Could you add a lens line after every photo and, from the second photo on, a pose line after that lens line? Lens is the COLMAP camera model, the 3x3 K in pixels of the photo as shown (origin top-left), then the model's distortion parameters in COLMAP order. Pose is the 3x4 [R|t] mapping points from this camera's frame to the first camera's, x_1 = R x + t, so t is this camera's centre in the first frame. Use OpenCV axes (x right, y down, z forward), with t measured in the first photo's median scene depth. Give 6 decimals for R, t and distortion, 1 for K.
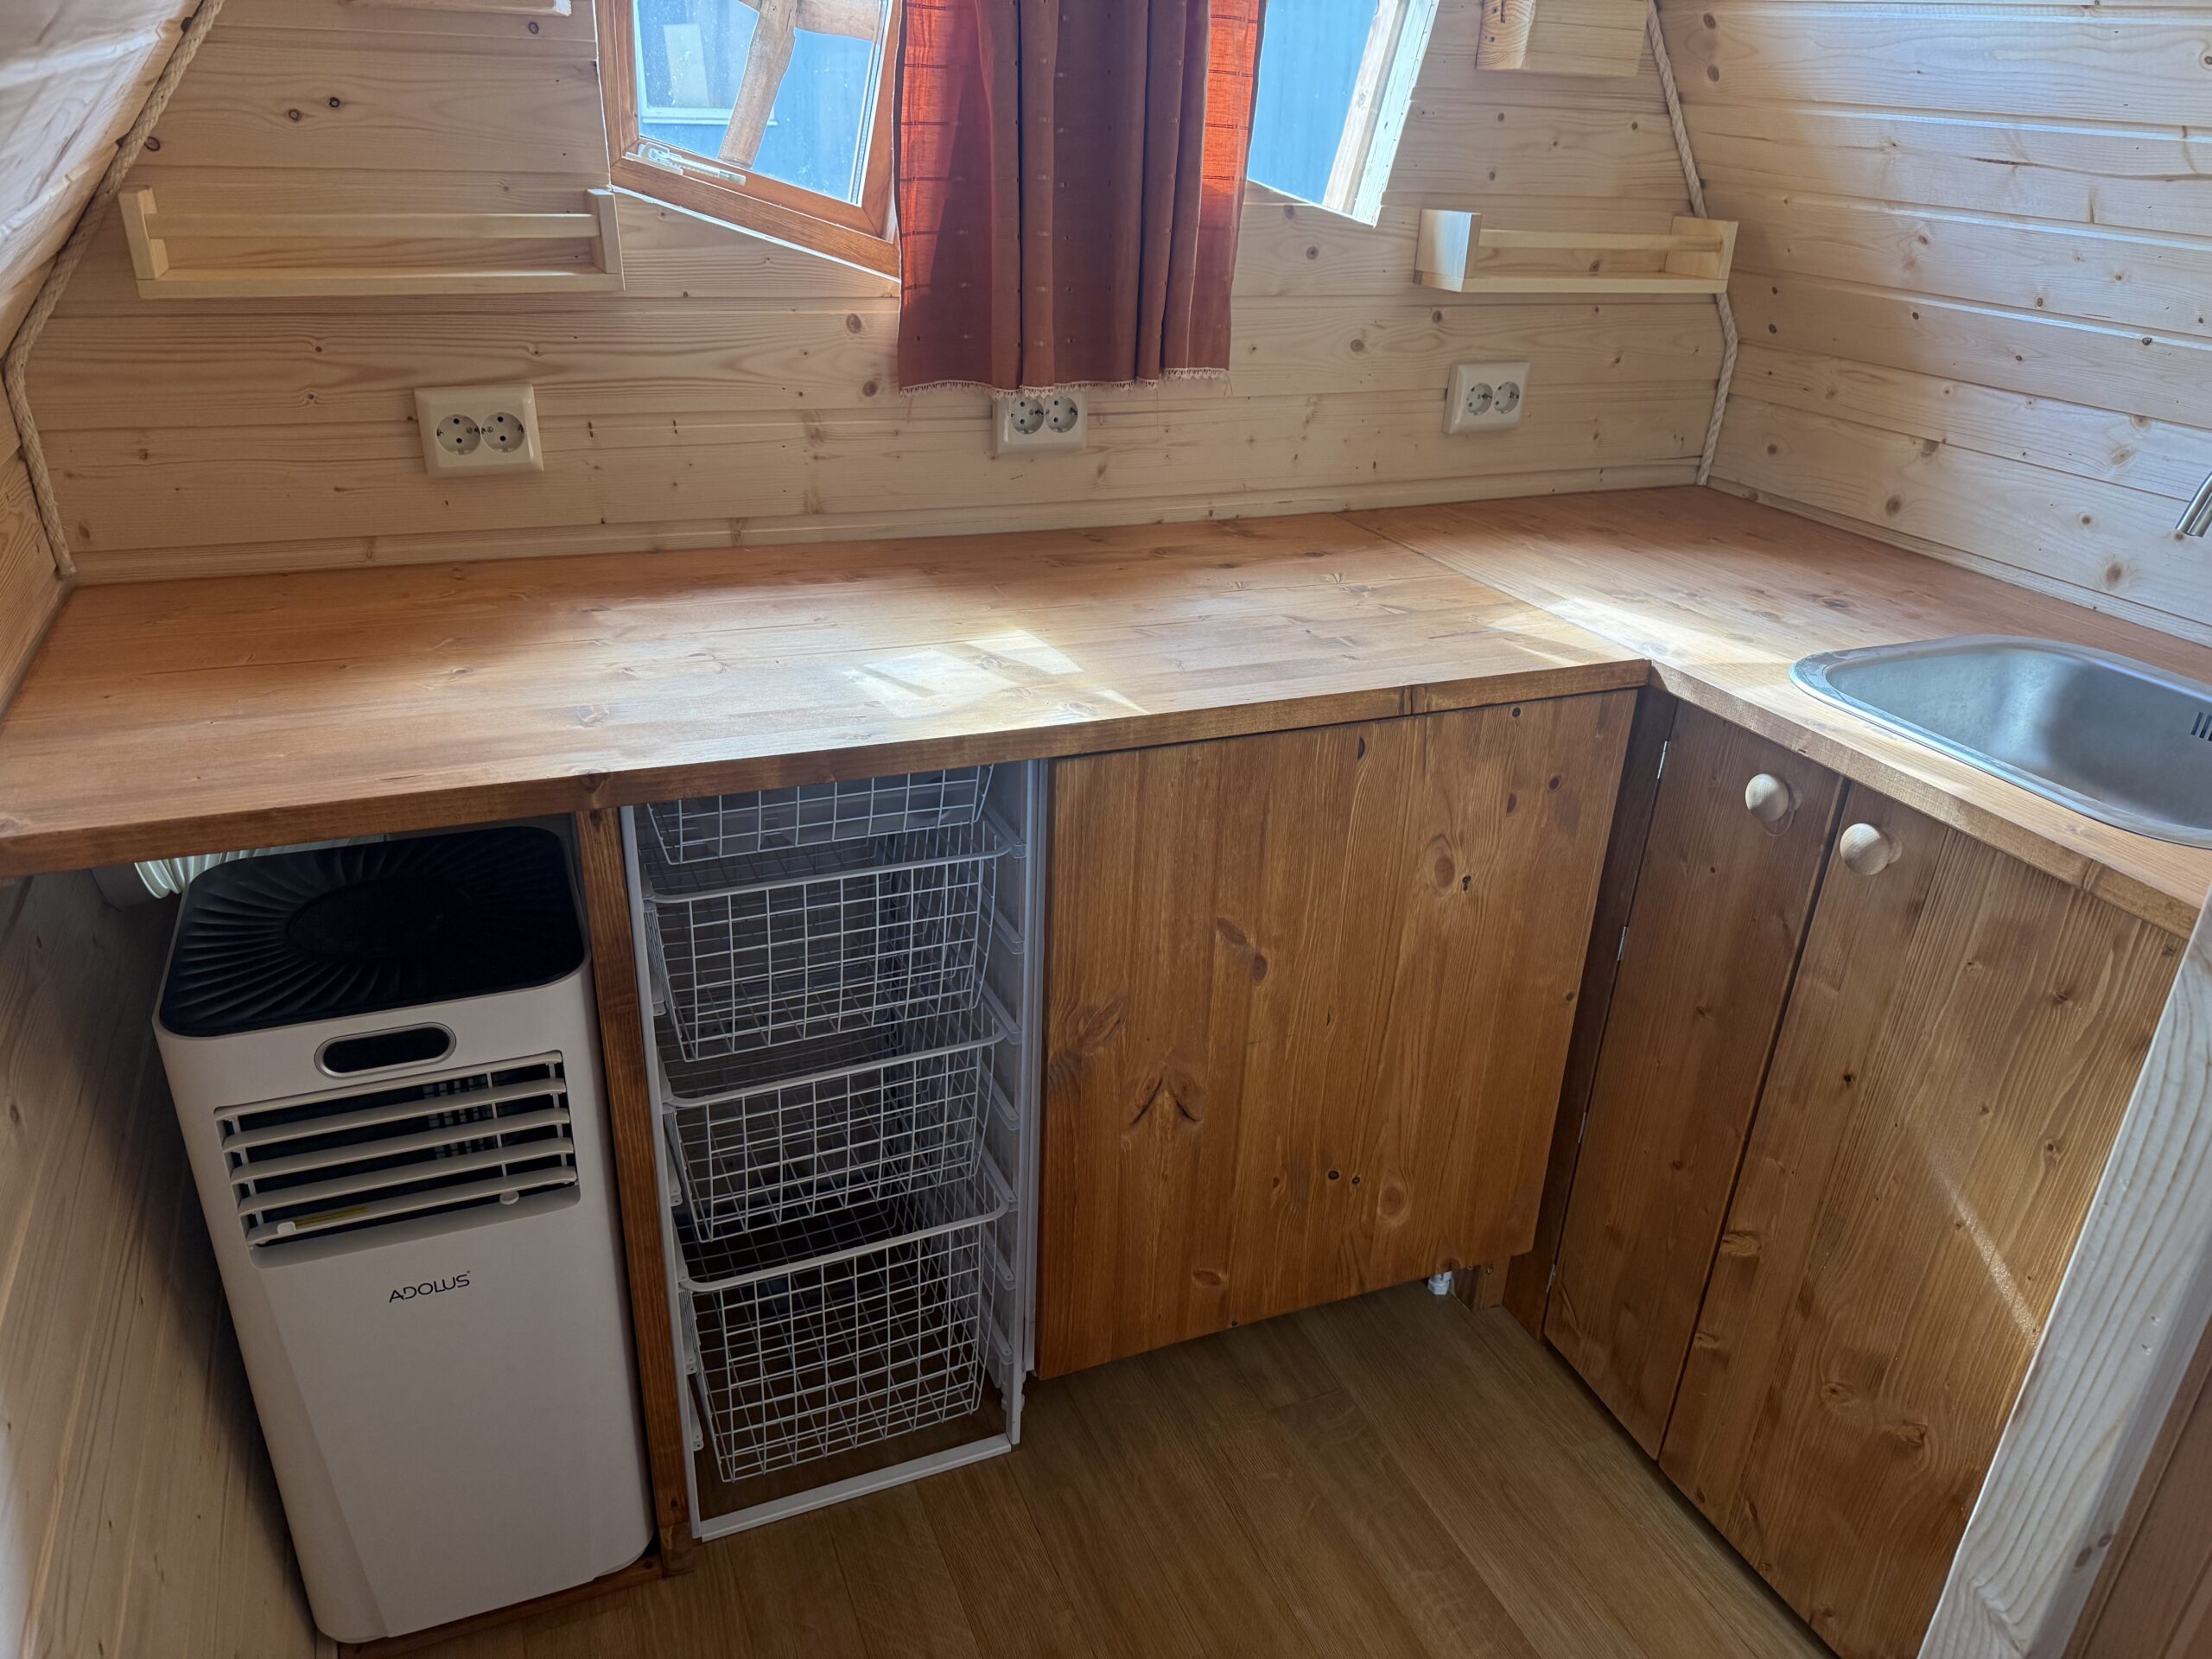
lens RADIAL K [[1601.4, 0, 1098.6], [0, 1601.4, 830.9], [0, 0, 1]] dist [0.022221, -0.034361]
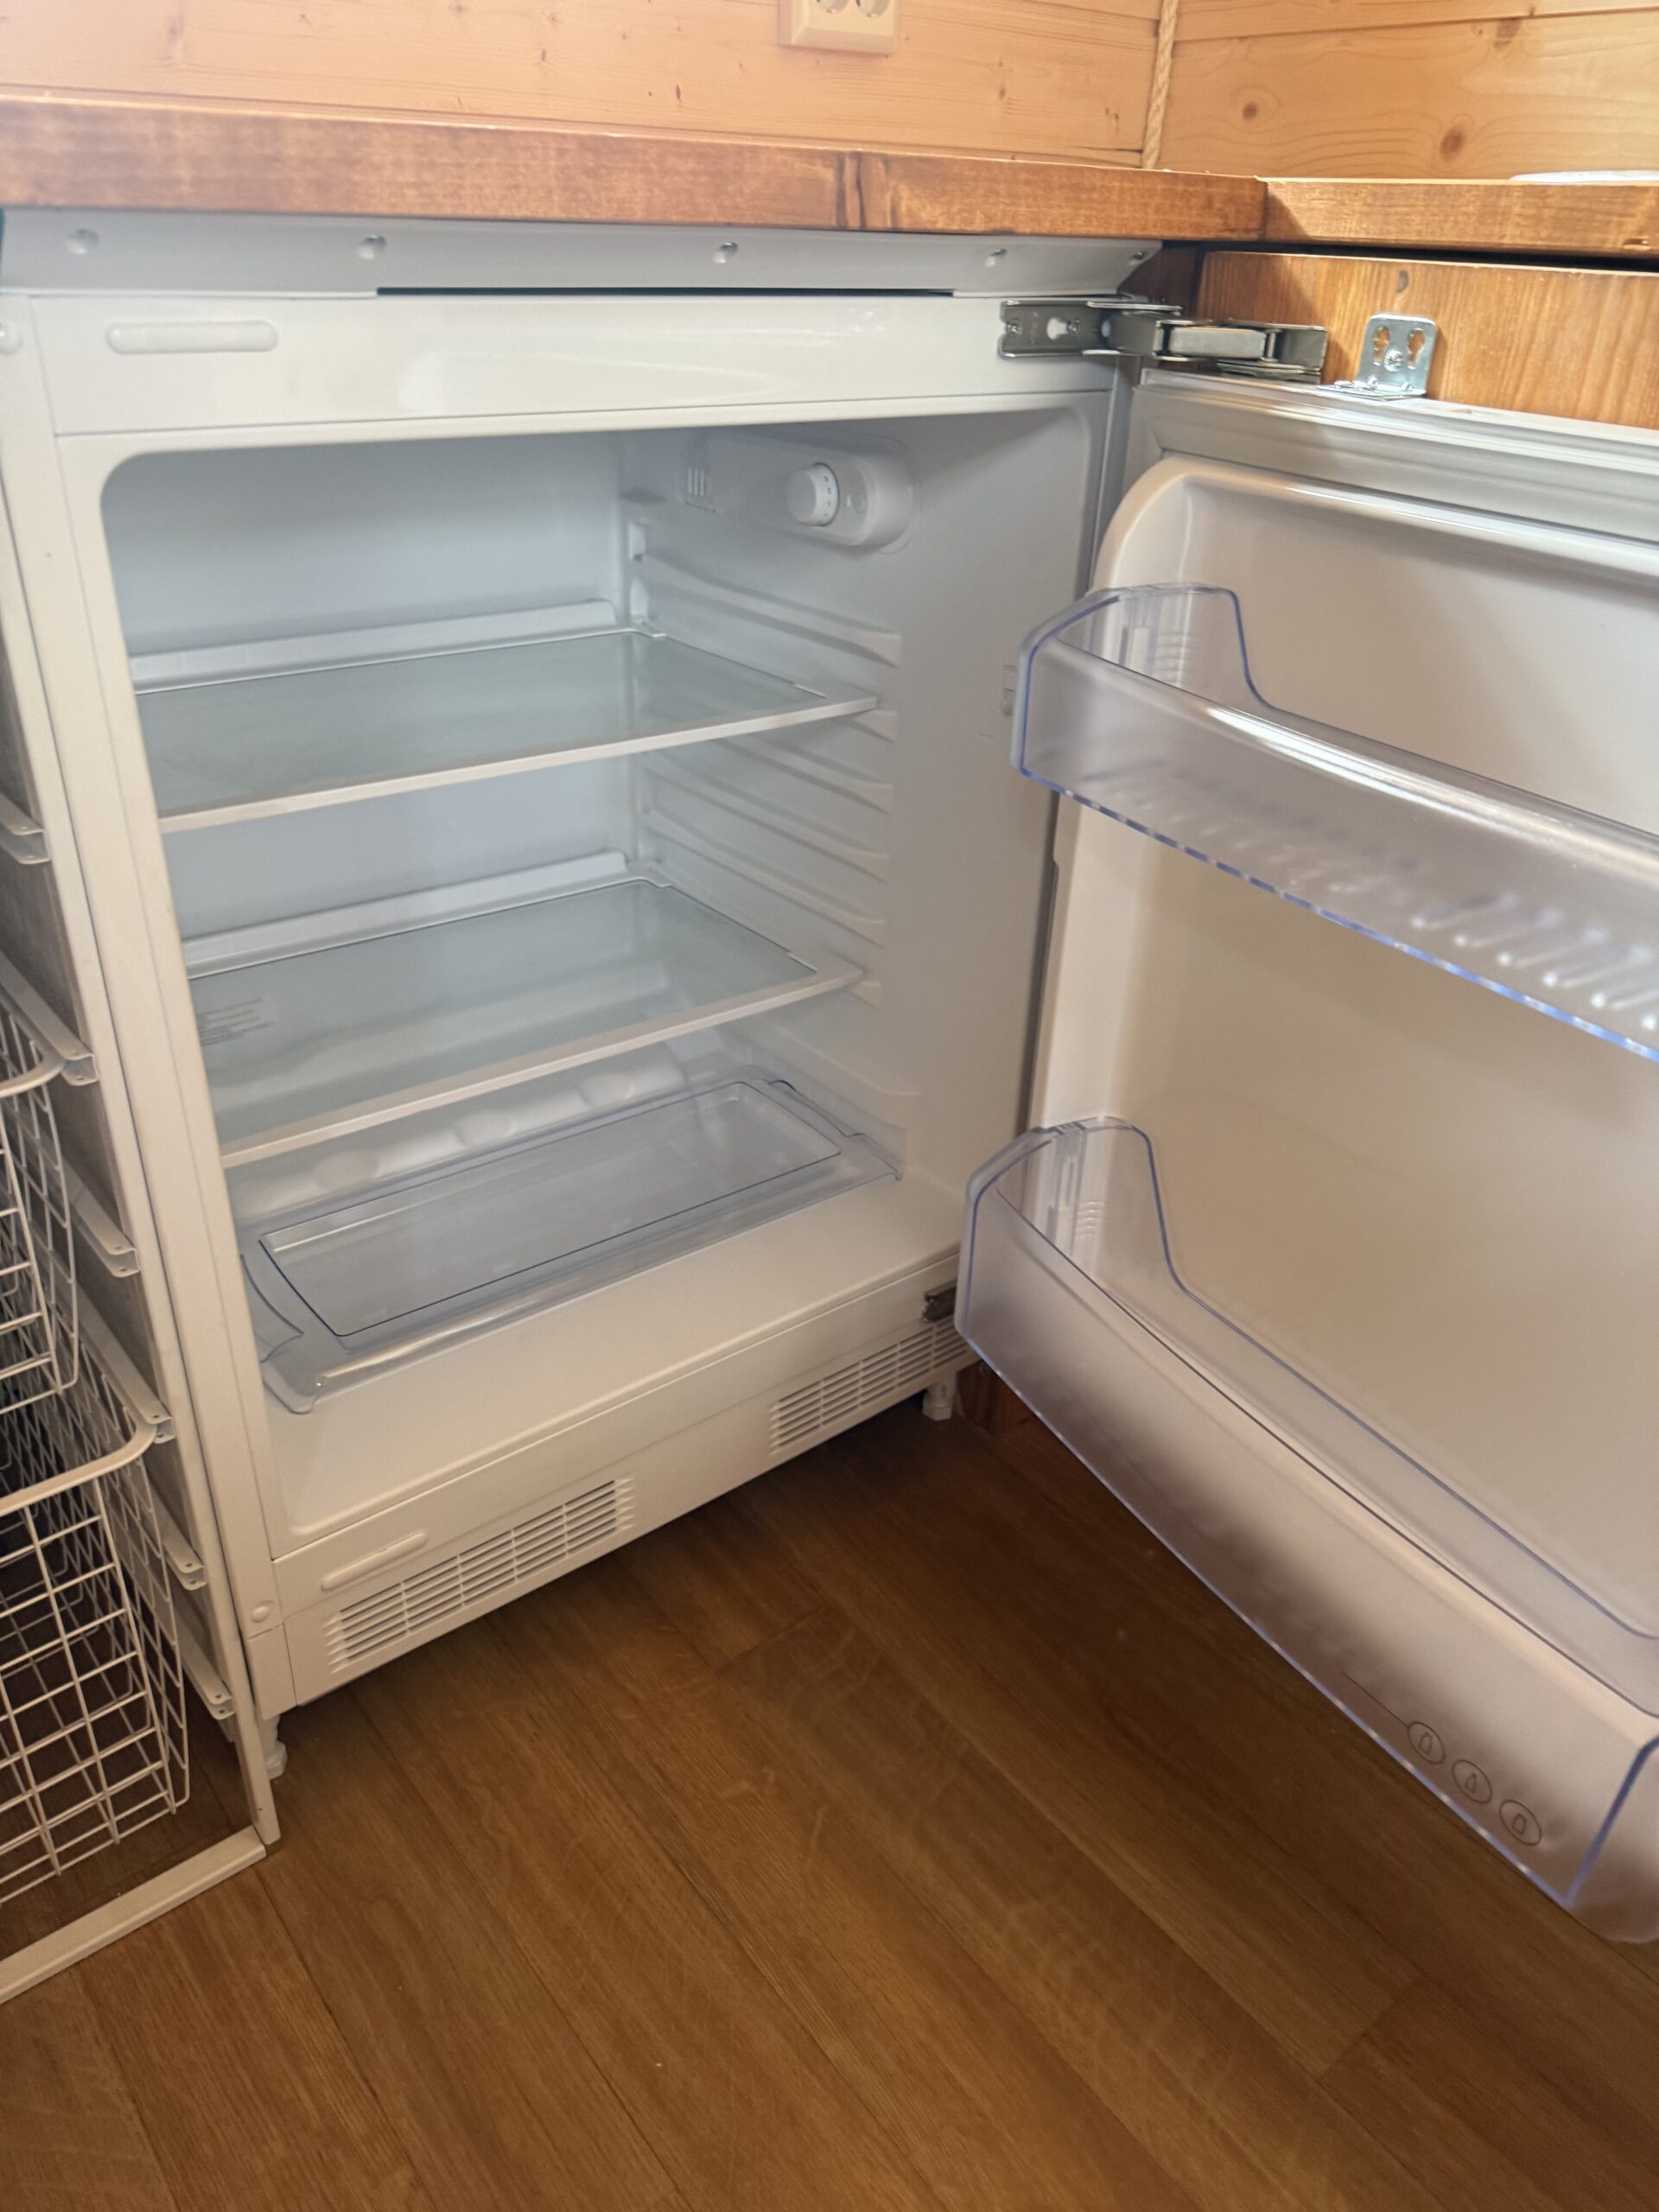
lens RADIAL K [[1601.4, 0, 810.1], [0, 1601.4, 1107.1], [0, 0, 1]] dist [0.022221, -0.034361]
pose [[0.962642, -0.142347, 0.230342, 0.036058], [0.121149, 0.987196, 0.103765, 0.110496], [-0.242164, -0.071983, 0.967562, 0.484247]]
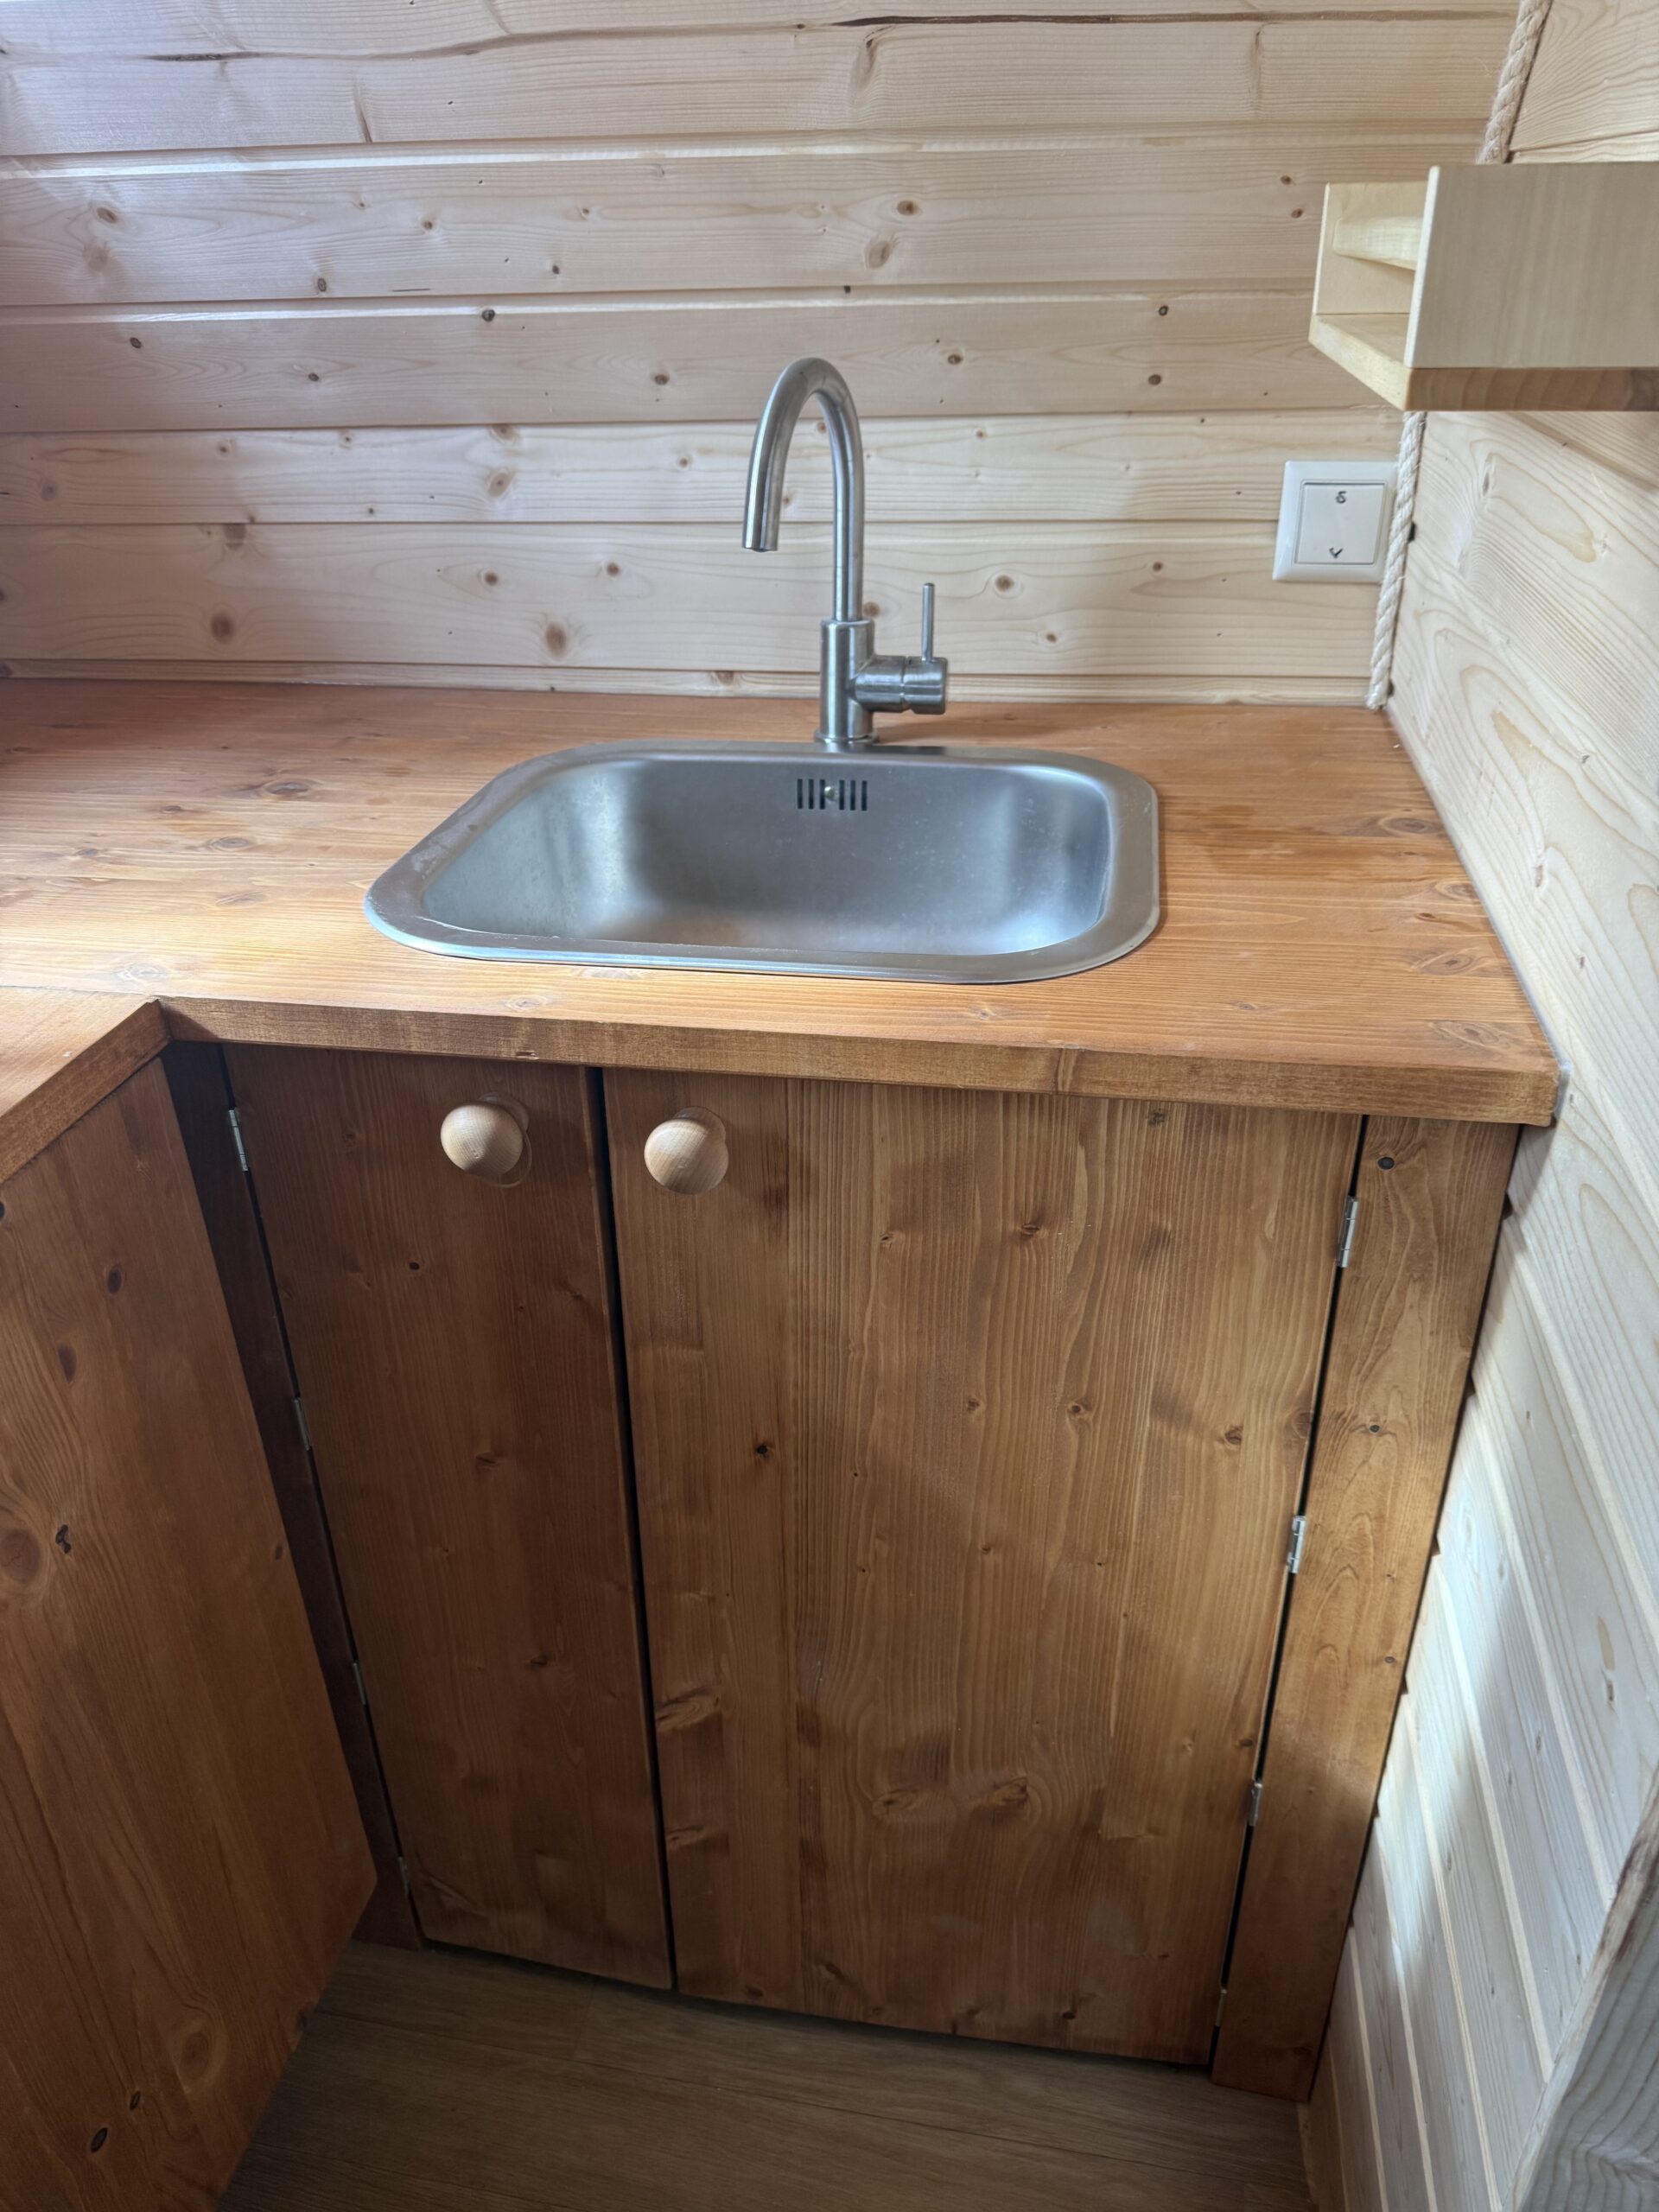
lens RADIAL K [[1601.4, 0, 815.9], [0, 1601.4, 1103.4], [0, 0, 1]] dist [0.022221, -0.034361]
pose [[0.554429, -0.455820, 0.696302, 0.069811], [0.396220, 0.880335, 0.260805, -0.123227], [-0.731859, 0.131291, 0.668689, 0.456263]]
